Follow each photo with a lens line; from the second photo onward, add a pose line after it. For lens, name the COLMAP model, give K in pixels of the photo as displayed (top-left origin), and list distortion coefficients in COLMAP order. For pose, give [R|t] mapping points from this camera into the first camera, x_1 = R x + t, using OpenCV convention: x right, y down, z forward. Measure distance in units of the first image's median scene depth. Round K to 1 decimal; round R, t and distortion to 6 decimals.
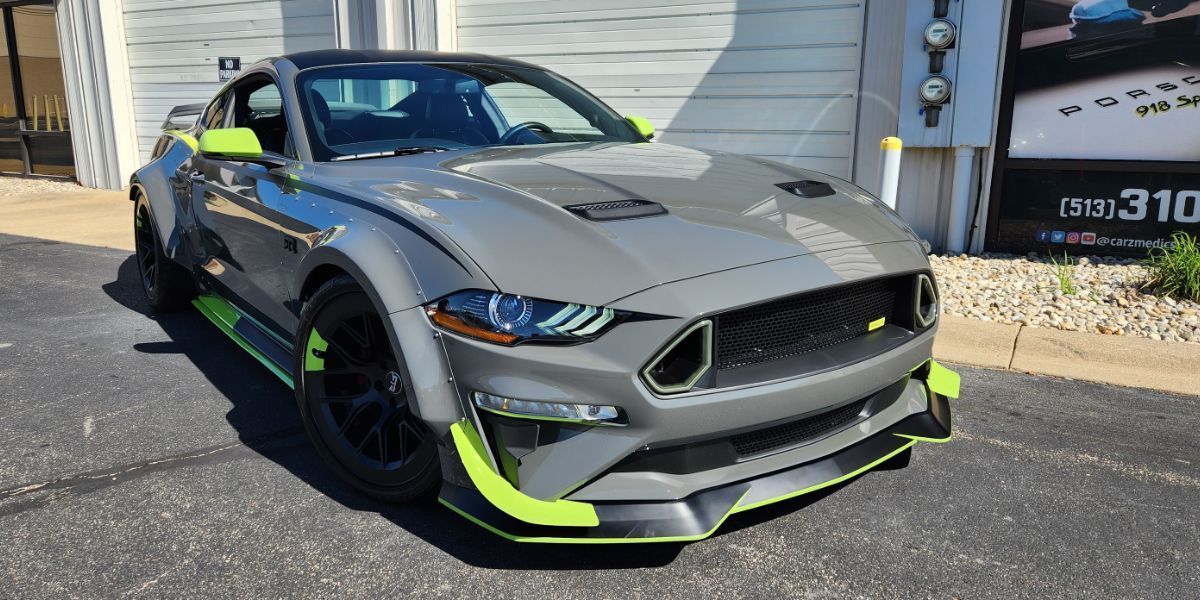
lens RADIAL K [[837.2, 0, 601.1], [0, 837.2, 298.4], [0, 0, 1]] dist [0.078616, -0.054051]
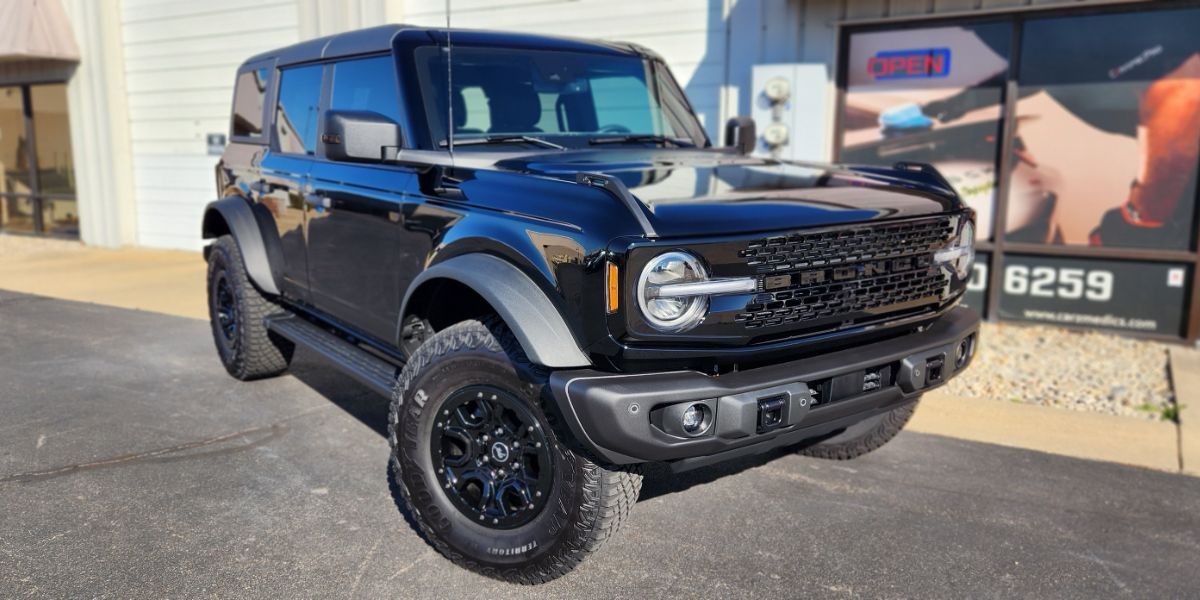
lens RADIAL K [[837.2, 0, 601.1], [0, 837.2, 298.4], [0, 0, 1]] dist [0.078616, -0.054051]
pose [[0.999860, 0.006613, -0.015385, 0.169237], [-0.007524, 0.998173, -0.059957, -0.001035], [0.014961, 0.060065, 0.998082, -0.196577]]
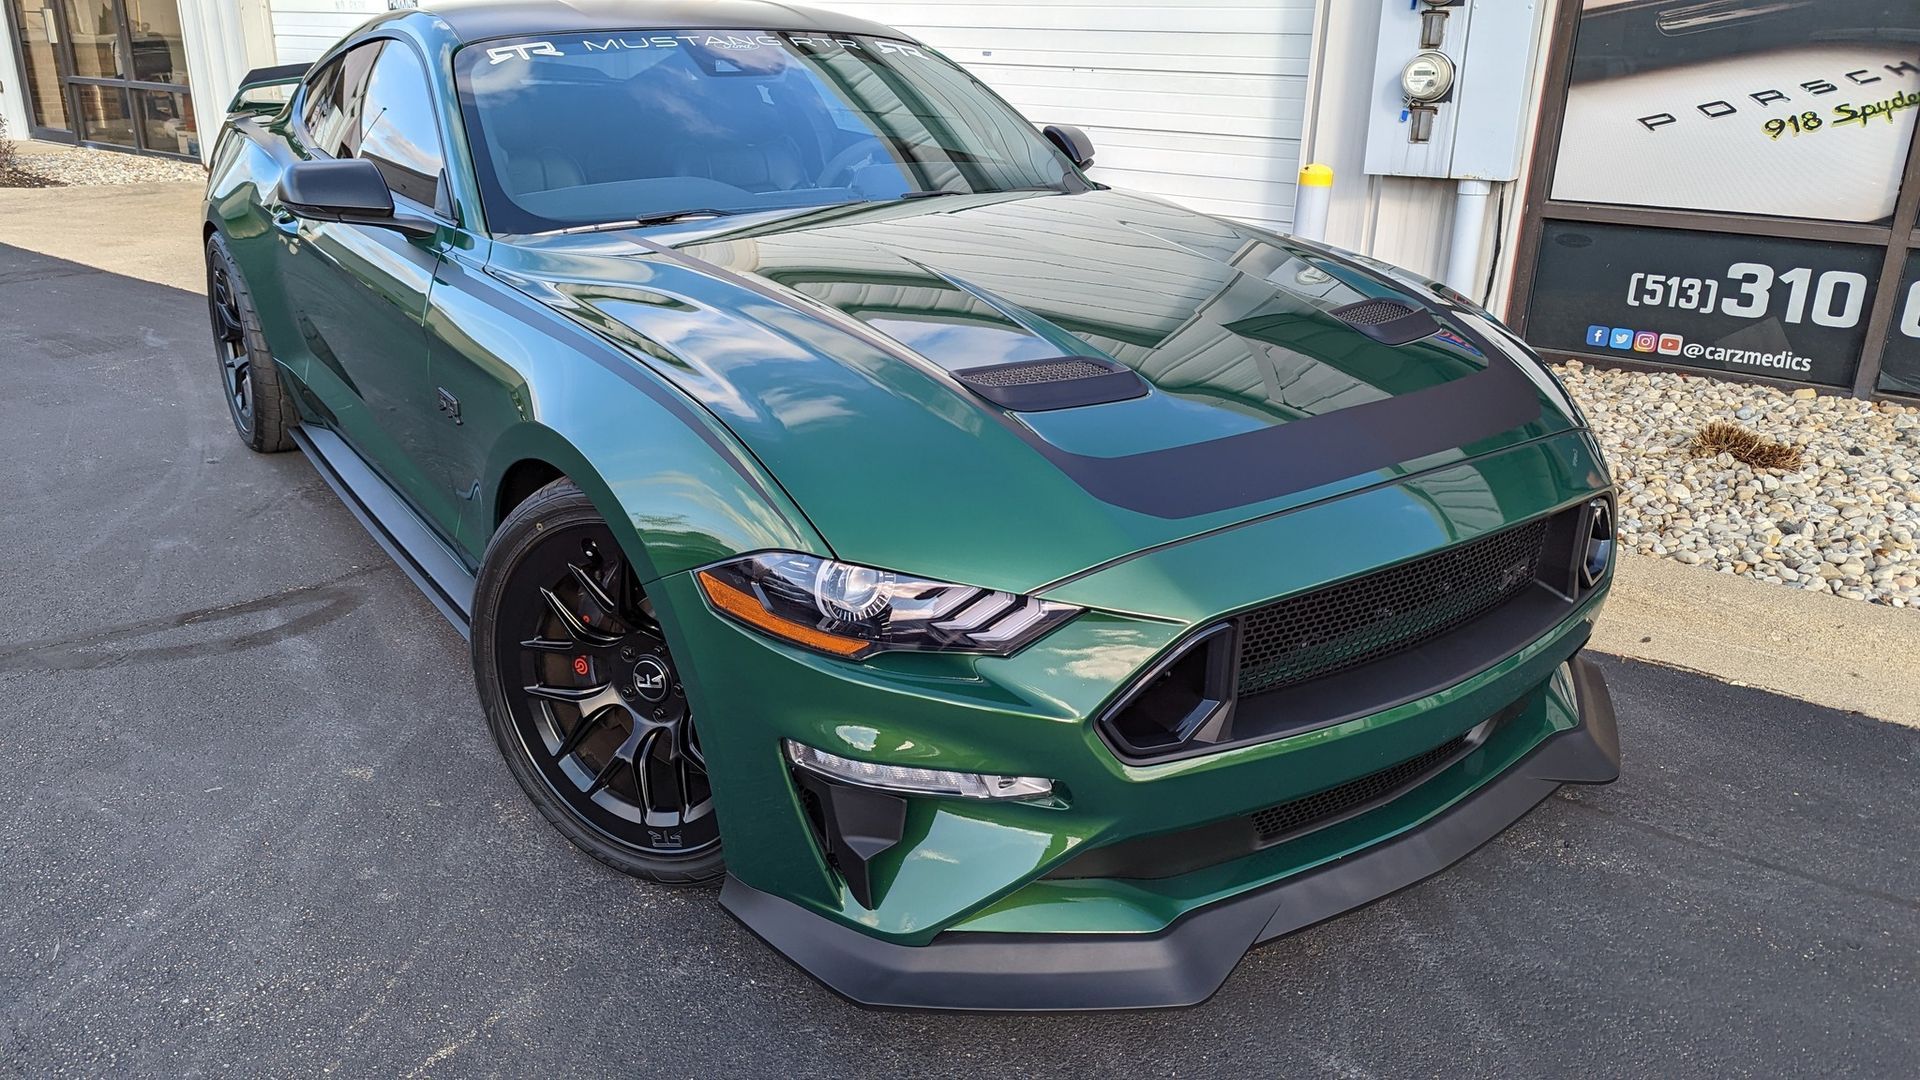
lens RADIAL K [[1329.2, 0, 977.5], [0, 1329.2, 500.1], [0, 0, 1]] dist [0.078095, -0.077775]
pose [[0.993423, 0.056450, -0.099623, 0.199395], [-0.045331, 0.992838, 0.110538, -0.045819], [0.105149, -0.105295, 0.988866, 0.019316]]
